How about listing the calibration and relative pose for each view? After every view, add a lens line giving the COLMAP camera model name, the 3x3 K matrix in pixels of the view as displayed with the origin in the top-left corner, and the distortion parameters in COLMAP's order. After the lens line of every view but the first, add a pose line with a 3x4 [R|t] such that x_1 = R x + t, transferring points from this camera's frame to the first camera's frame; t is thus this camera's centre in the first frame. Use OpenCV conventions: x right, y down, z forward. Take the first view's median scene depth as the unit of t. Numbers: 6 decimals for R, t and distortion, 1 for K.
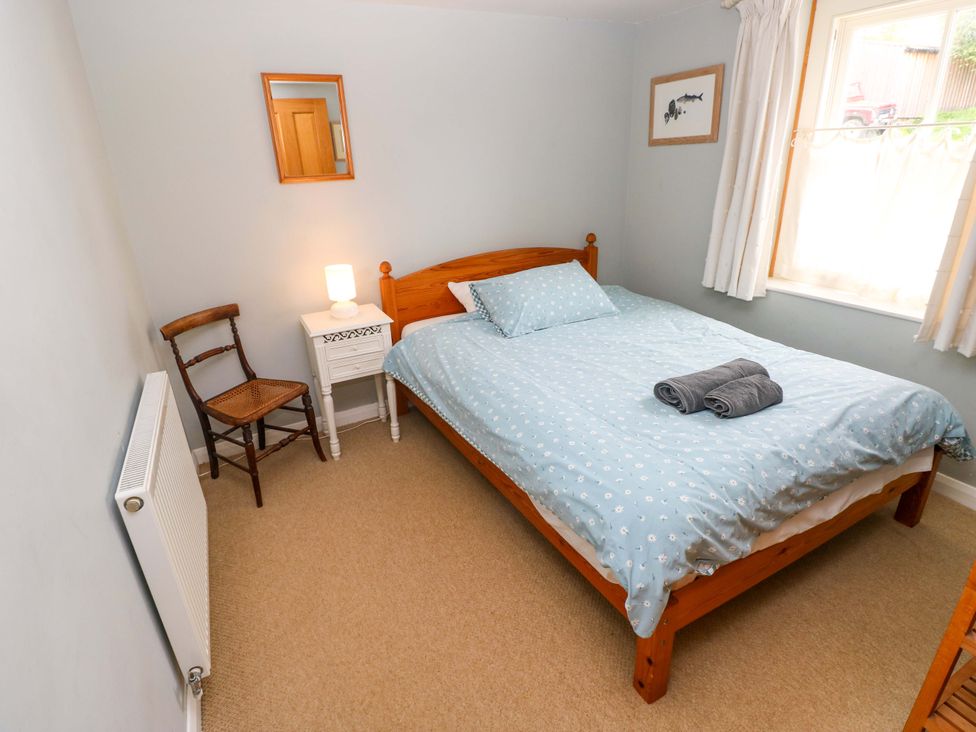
lens RADIAL K [[508.3, 0, 485.2], [0, 508.3, 358.8], [0, 0, 1]] dist [0.001065, -0.013365]
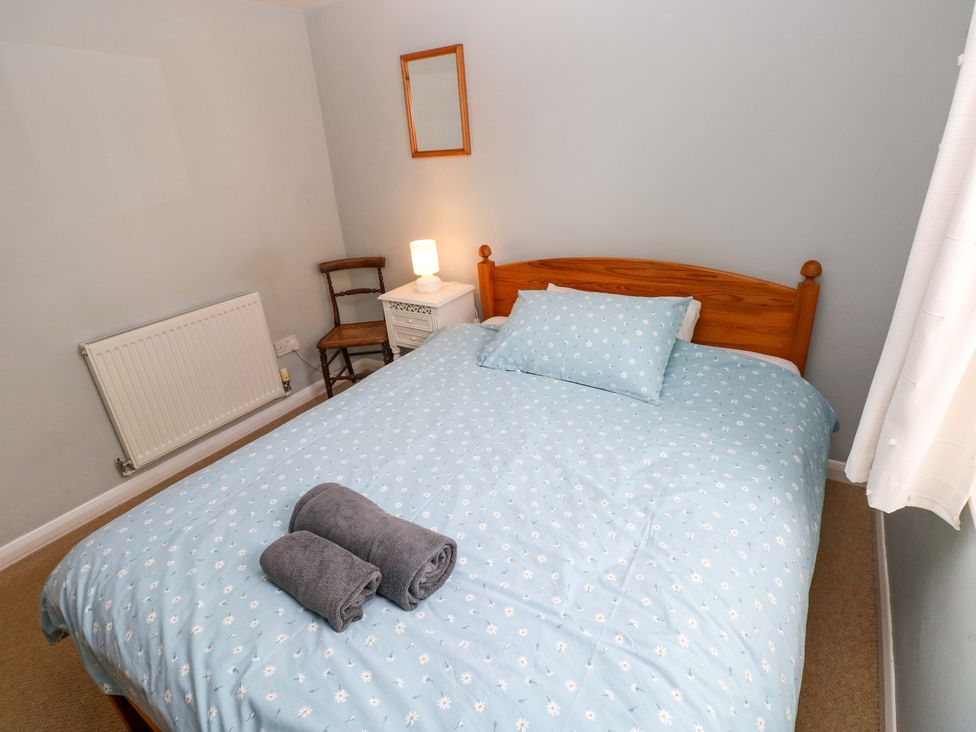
lens RADIAL K [[508.3, 0, 485.2], [0, 508.3, 358.8], [0, 0, 1]] dist [0.001065, -0.013365]
pose [[0.479703, 0.357742, -0.801190, 0.695195], [-0.272969, 0.928644, 0.251215, -0.256685], [0.833890, 0.098192, 0.543126, 0.566502]]
